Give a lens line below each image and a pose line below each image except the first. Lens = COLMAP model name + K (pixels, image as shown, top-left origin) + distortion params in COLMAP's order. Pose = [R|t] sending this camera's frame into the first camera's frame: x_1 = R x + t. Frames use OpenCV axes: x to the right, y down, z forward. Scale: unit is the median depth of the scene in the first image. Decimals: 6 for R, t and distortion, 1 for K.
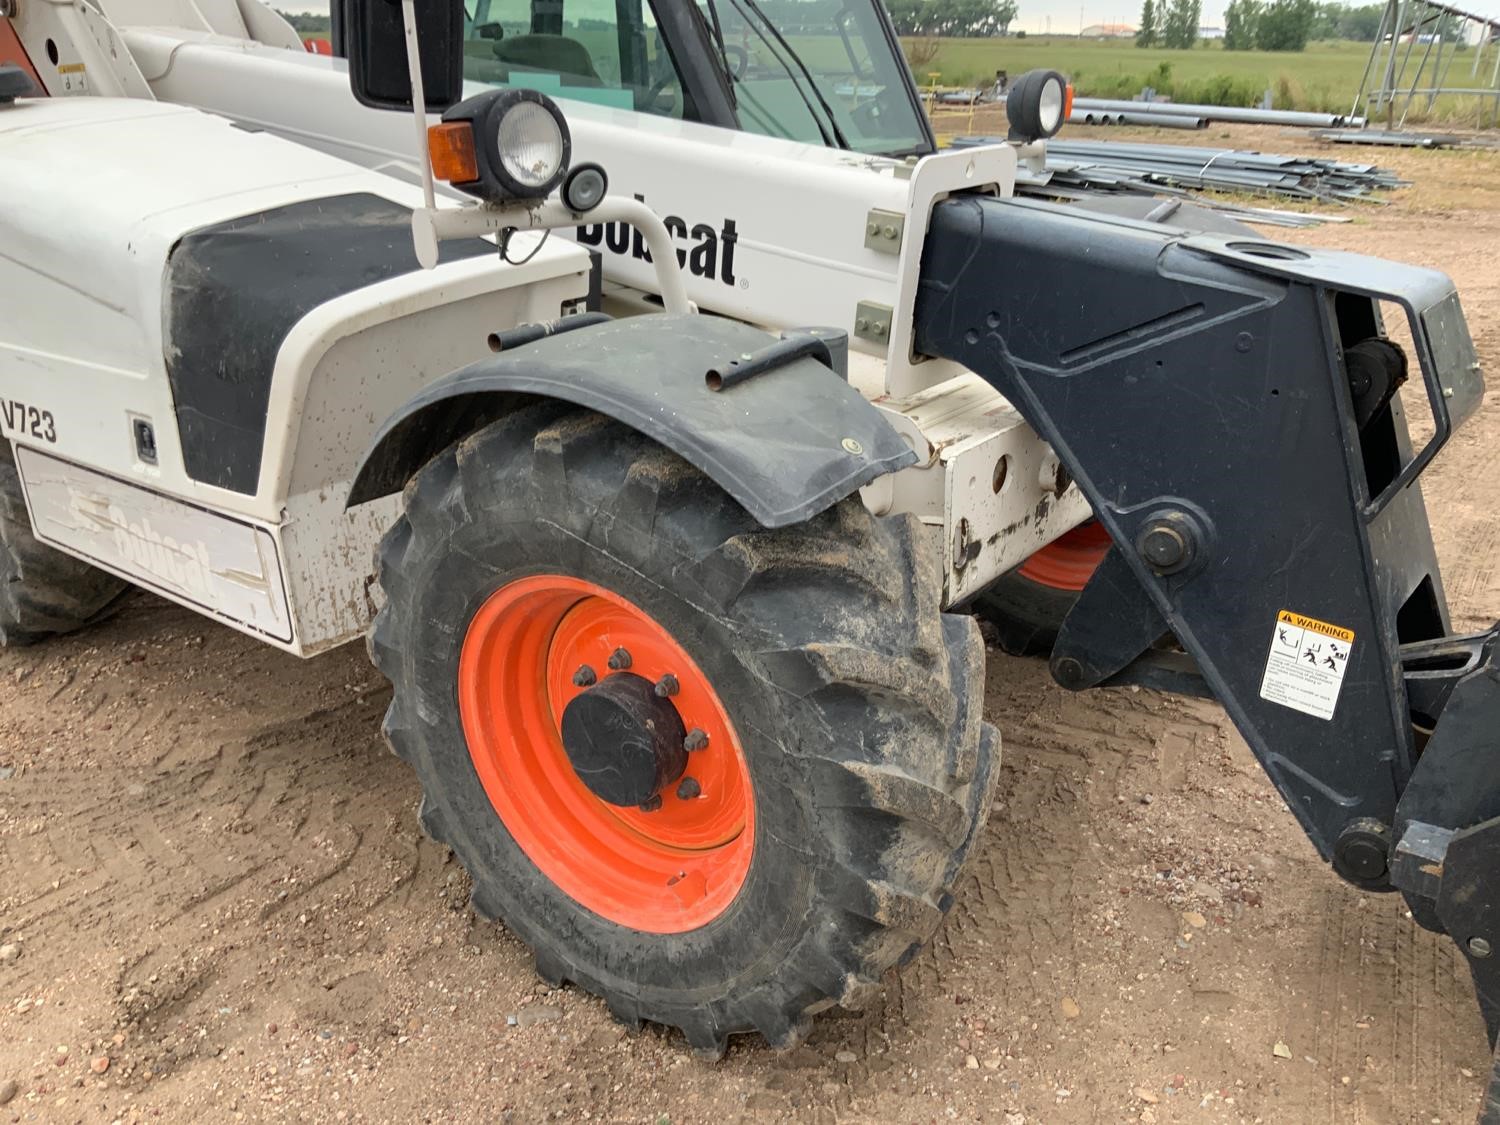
lens RADIAL K [[1234.8, 0, 750.0], [0, 1234.8, 562.5], [0, 0, 1]] dist [0.095932, -0.180354]
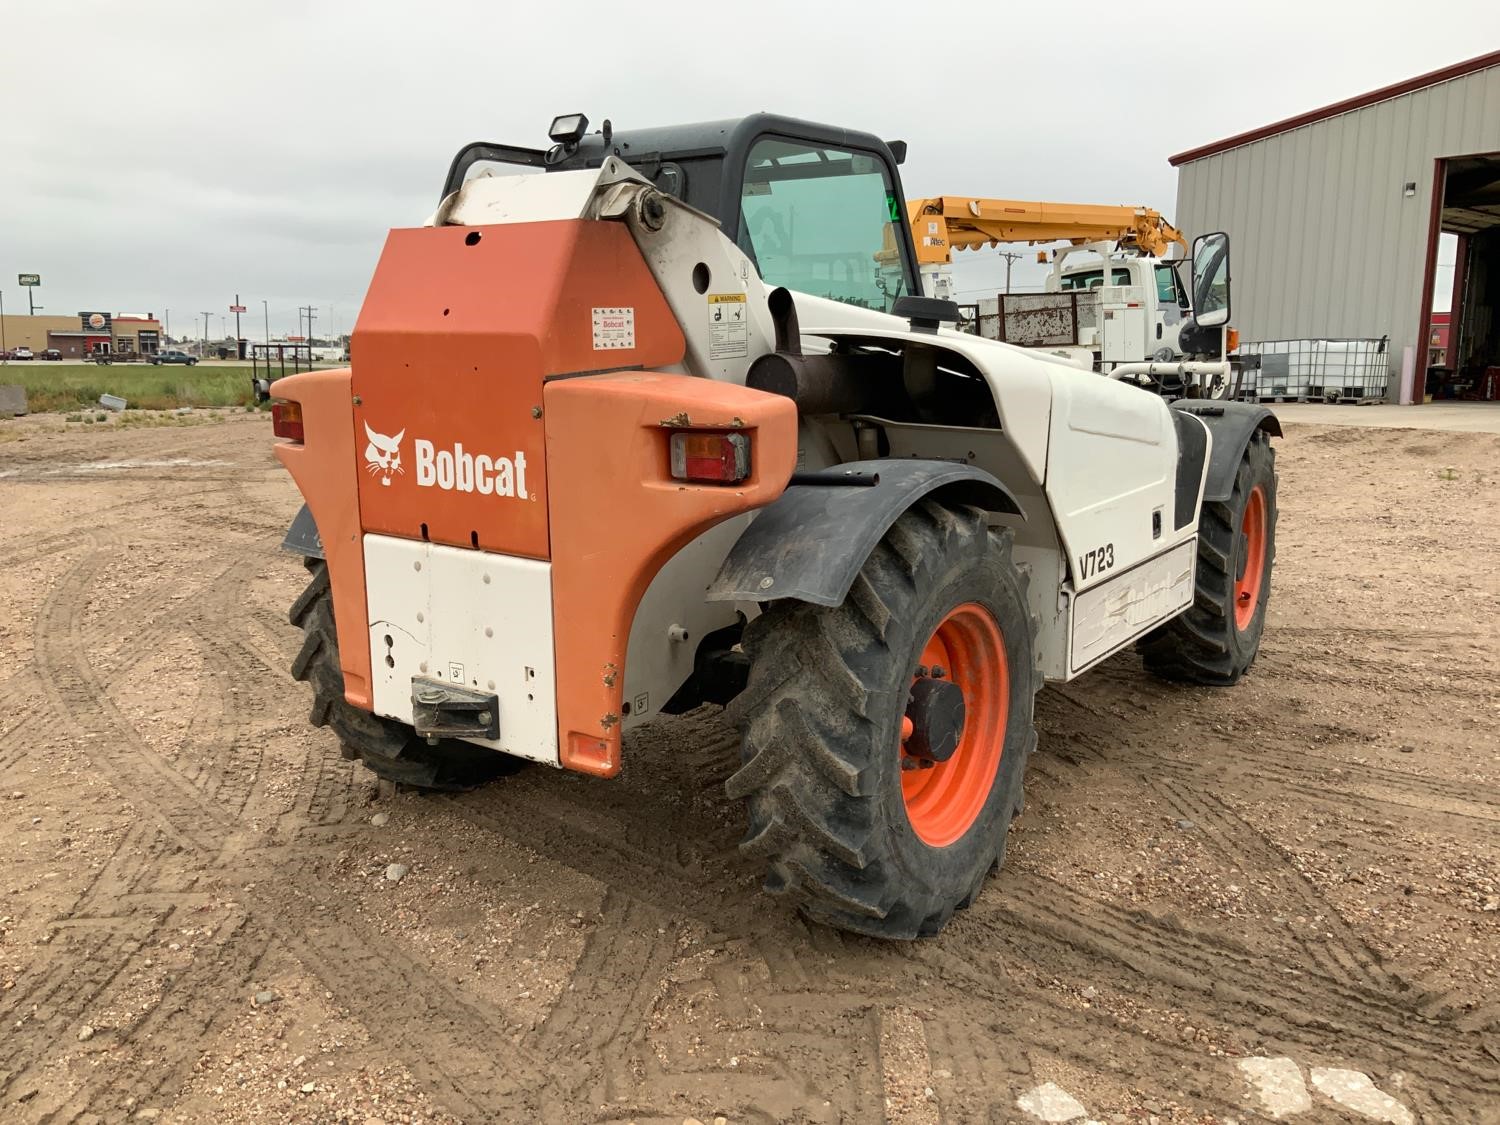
lens RADIAL K [[1240.0, 0, 750.0], [0, 1240.0, 562.5], [0, 0, 1]] dist [0.101198, -0.186419]
pose [[-0.047684, -0.168226, 0.984595, -2.188047], [0.377089, 0.909743, 0.173699, -0.563687], [-0.924949, 0.379562, 0.020056, 1.570927]]
